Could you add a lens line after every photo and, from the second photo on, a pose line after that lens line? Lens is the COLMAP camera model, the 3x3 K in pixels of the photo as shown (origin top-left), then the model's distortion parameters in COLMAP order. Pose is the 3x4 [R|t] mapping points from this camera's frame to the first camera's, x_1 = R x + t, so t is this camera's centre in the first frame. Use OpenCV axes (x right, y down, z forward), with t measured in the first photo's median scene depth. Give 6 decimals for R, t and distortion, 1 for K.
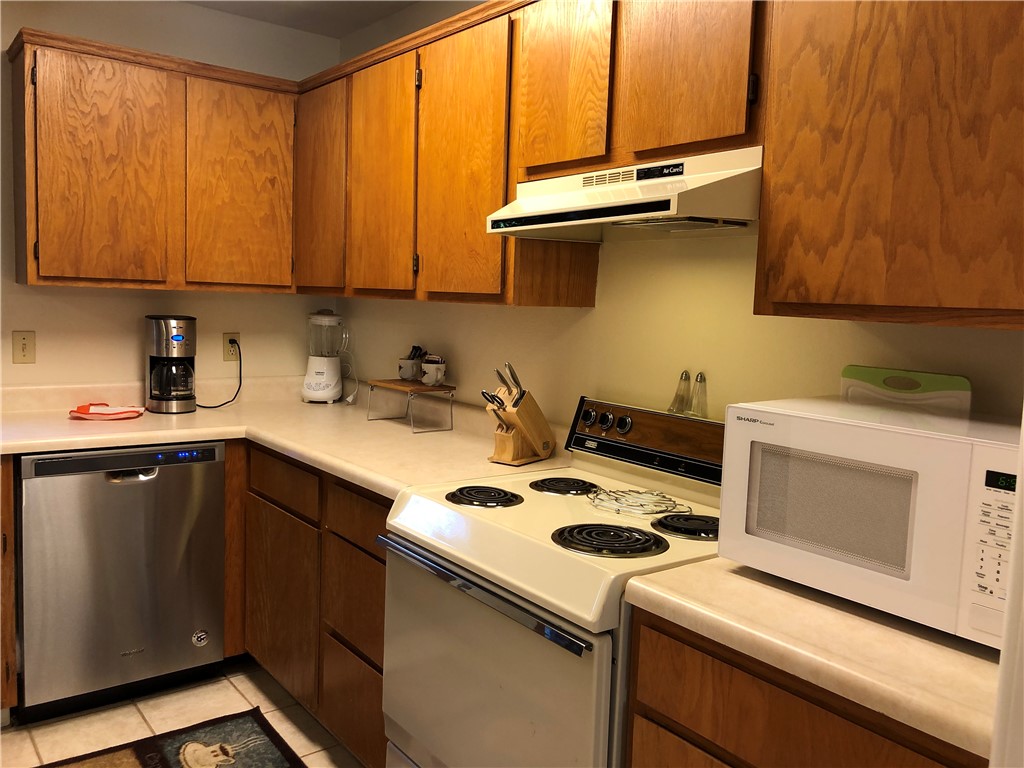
lens RADIAL K [[839.1, 0, 517.0], [0, 839.1, 375.7], [0, 0, 1]] dist [0.065363, -0.059393]
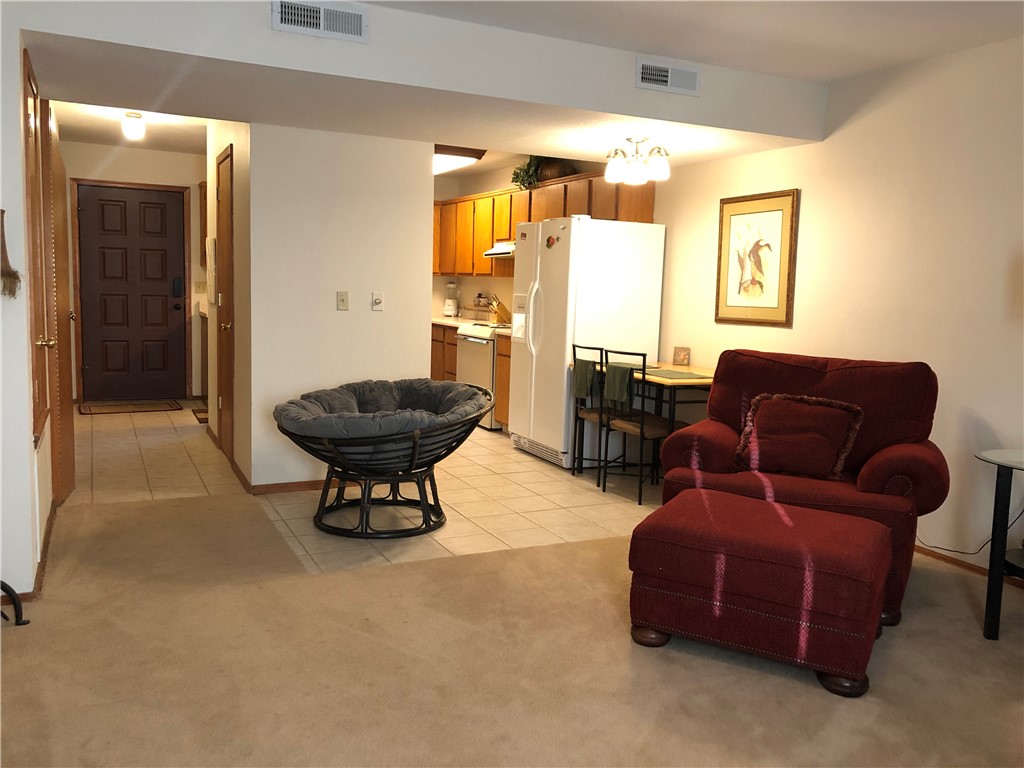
lens RADIAL K [[839.1, 0, 506.3], [0, 839.1, 385.3], [0, 0, 1]] dist [0.065363, -0.059393]
pose [[0.977436, 0.018748, -0.210399, 0.674931], [-0.014432, 0.999653, 0.022032, 0.250431], [0.210739, -0.018499, 0.977367, -2.089896]]
